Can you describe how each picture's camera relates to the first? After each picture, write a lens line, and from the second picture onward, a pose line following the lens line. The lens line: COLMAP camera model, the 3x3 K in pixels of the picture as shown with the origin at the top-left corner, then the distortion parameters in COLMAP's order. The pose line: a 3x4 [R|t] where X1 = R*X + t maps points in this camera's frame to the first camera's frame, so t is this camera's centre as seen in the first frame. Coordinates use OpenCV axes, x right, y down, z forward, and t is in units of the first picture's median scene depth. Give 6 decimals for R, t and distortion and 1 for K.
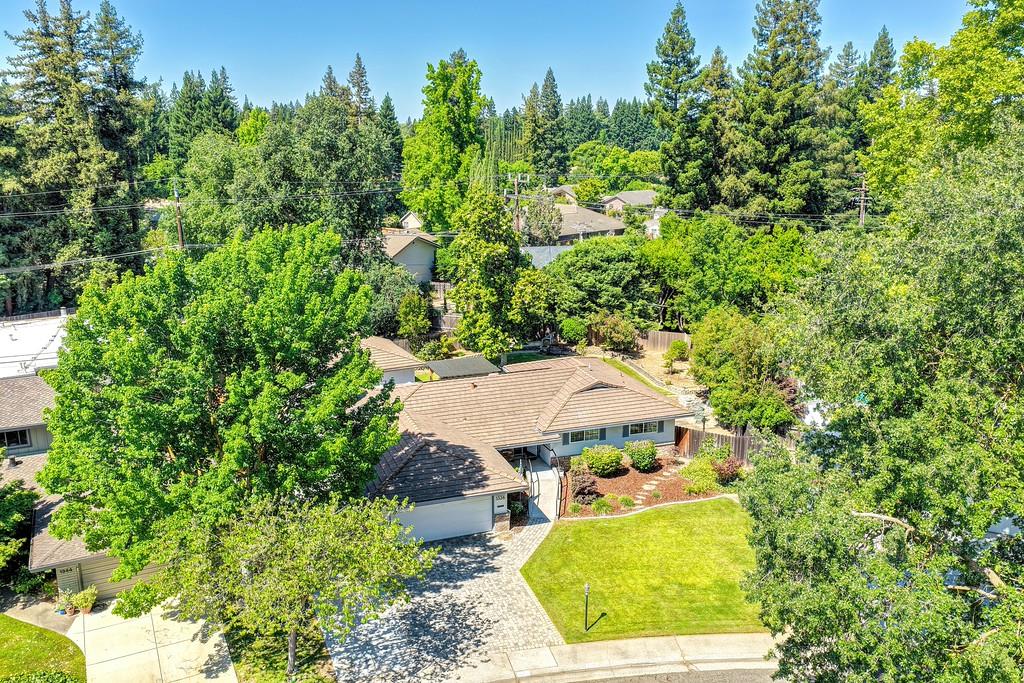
lens RADIAL K [[850.2, 0, 514.9], [0, 850.2, 347.9], [0, 0, 1]] dist [-0.012383, 0.034624]
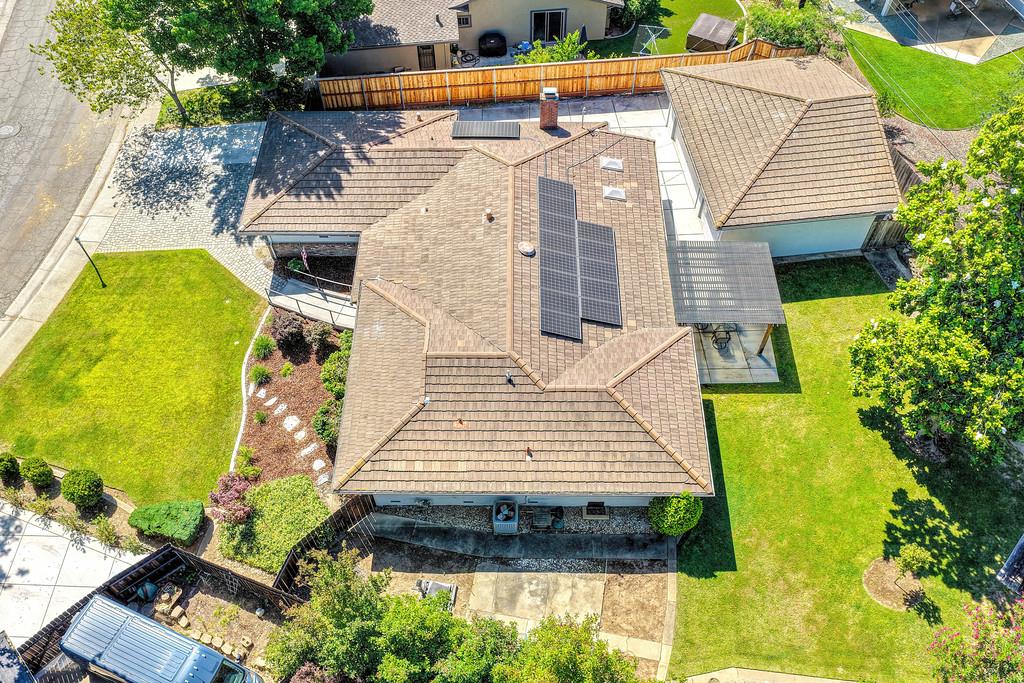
lens RADIAL K [[850.2, 0, 514.9], [0, 850.2, 347.9], [0, 0, 1]] dist [-0.012383, 0.034624]
pose [[-0.346110, 0.770576, -0.535183, 0.478321], [-0.226339, 0.485009, 0.844711, -0.593951], [0.910483, 0.413496, 0.006545, 1.249793]]
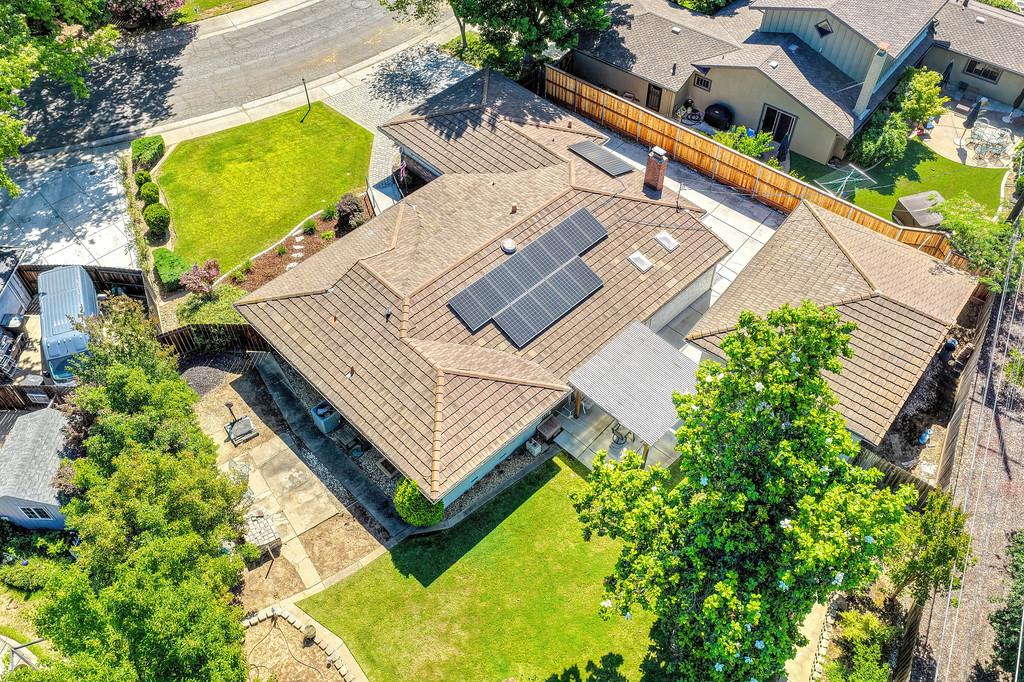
lens RADIAL K [[850.2, 0, 514.9], [0, 850.2, 347.4], [0, 0, 1]] dist [-0.012383, 0.034624]
pose [[-0.910148, 0.323979, -0.258202, 0.222380], [-0.100012, 0.432990, 0.895833, -0.694512], [0.402030, 0.841164, -0.361684, 1.630654]]
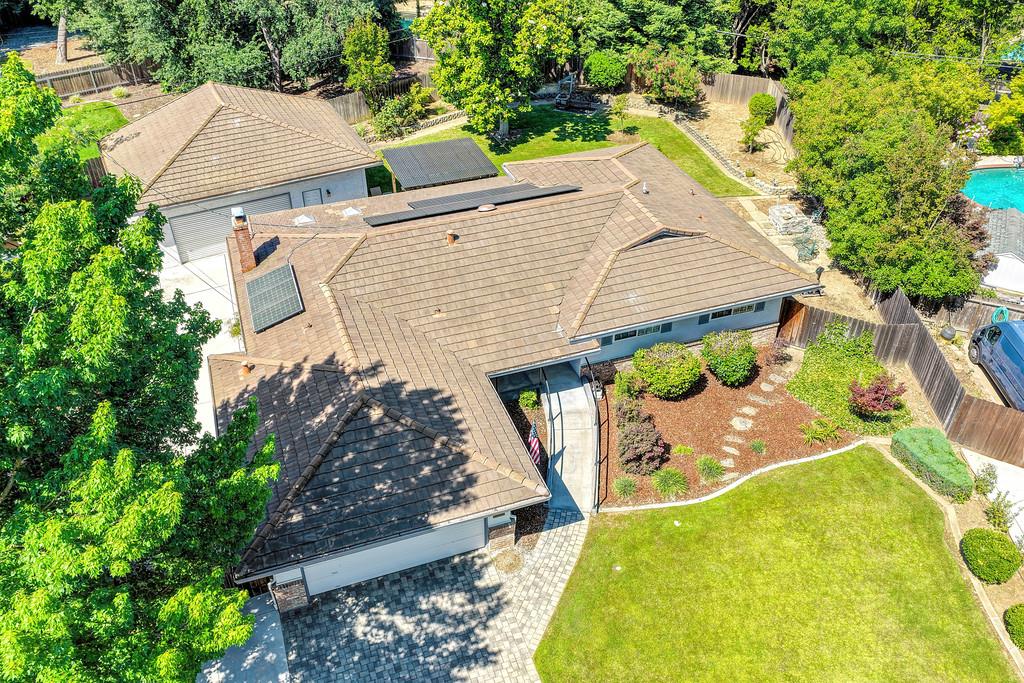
lens RADIAL K [[850.2, 0, 514.9], [0, 850.2, 347.9], [0, 0, 1]] dist [-0.012383, 0.034624]
pose [[0.999998, -0.000766, -0.001967, -0.004699], [0.001454, 0.925641, 0.378399, -0.128454], [0.001531, -0.378401, 0.925641, 0.494900]]
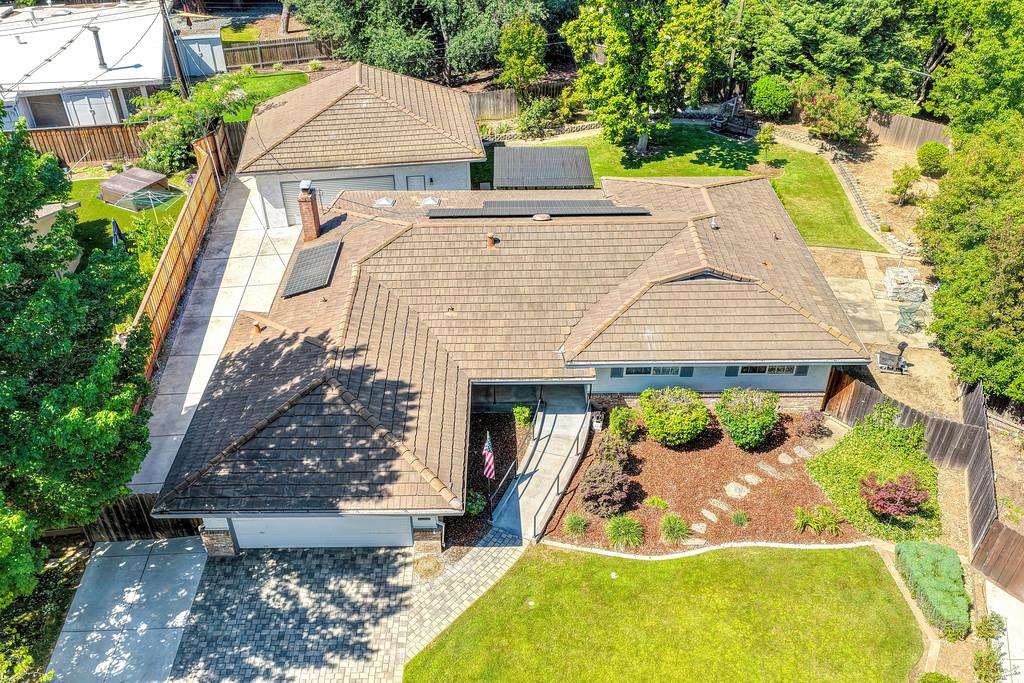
lens RADIAL K [[850.2, 0, 514.9], [0, 850.2, 347.9], [0, 0, 1]] dist [-0.012383, 0.034624]
pose [[0.944708, 0.193938, -0.264413, 0.162711], [-0.080812, 0.919179, 0.385460, -0.138038], [0.317798, -0.342780, 0.884029, 0.533836]]
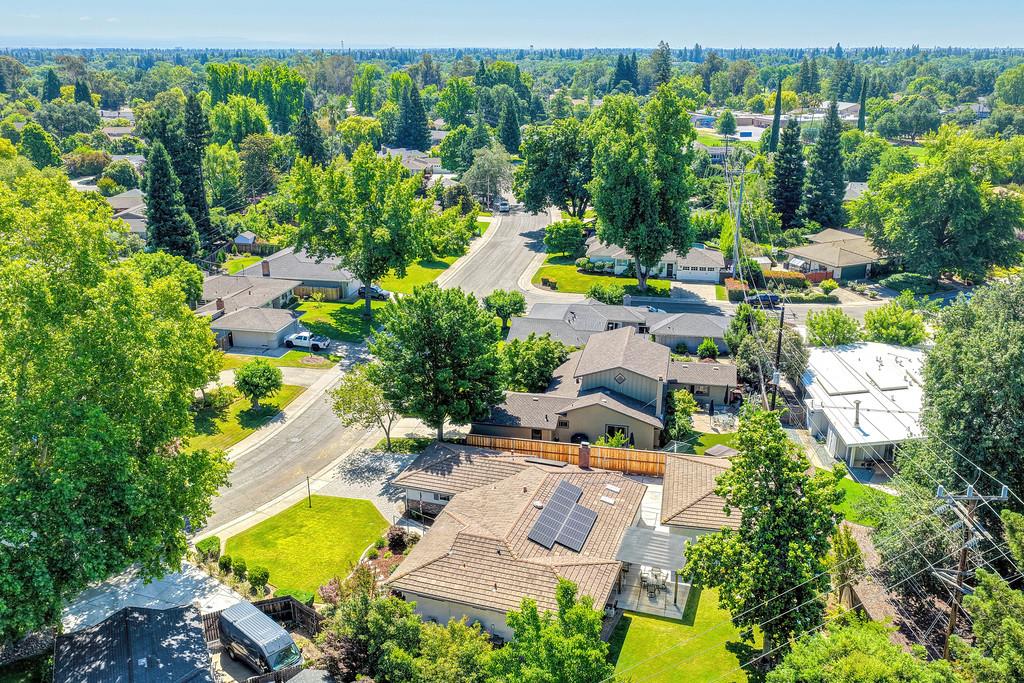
lens RADIAL K [[866.9, 0, 512.0], [0, 866.9, 341.5], [0, 0, 1]] dist [-0.008275, 0.000747]
pose [[-0.628594, 0.251524, -0.735938, 0.965247], [-0.188287, 0.868894, 0.457789, -0.827158], [0.754598, 0.426331, -0.498823, 1.783290]]
